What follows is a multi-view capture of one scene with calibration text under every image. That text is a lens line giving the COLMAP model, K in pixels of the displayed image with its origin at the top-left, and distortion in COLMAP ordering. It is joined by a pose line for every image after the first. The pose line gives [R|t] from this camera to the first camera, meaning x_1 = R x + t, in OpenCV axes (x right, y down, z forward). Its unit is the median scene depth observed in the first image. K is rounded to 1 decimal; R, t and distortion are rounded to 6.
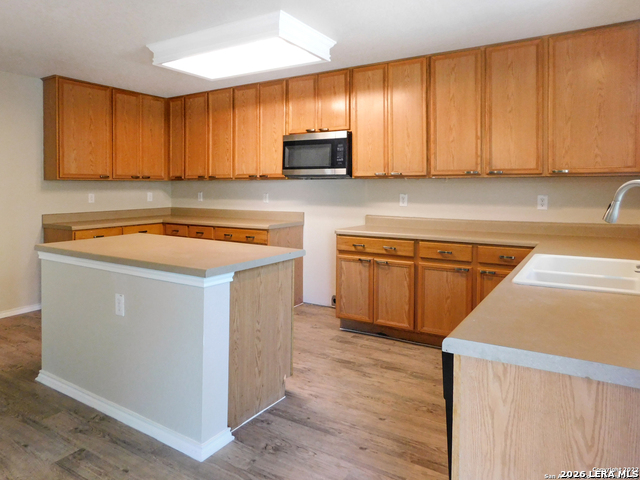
lens RADIAL K [[431.9, 0, 321.3], [0, 431.9, 200.1], [0, 0, 1]] dist [-0.005106, 0.000901]
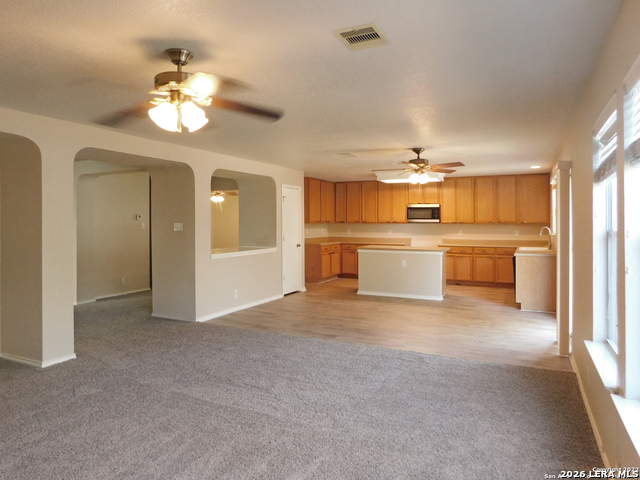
lens RADIAL K [[431.9, 0, 320.1], [0, 431.9, 235.6], [0, 0, 1]] dist [-0.005106, 0.000901]
pose [[0.993140, -0.002872, 0.116895, -0.936276], [0.002751, 0.999996, 0.001197, 0.013874], [-0.116898, -0.000868, 0.993144, -1.407934]]
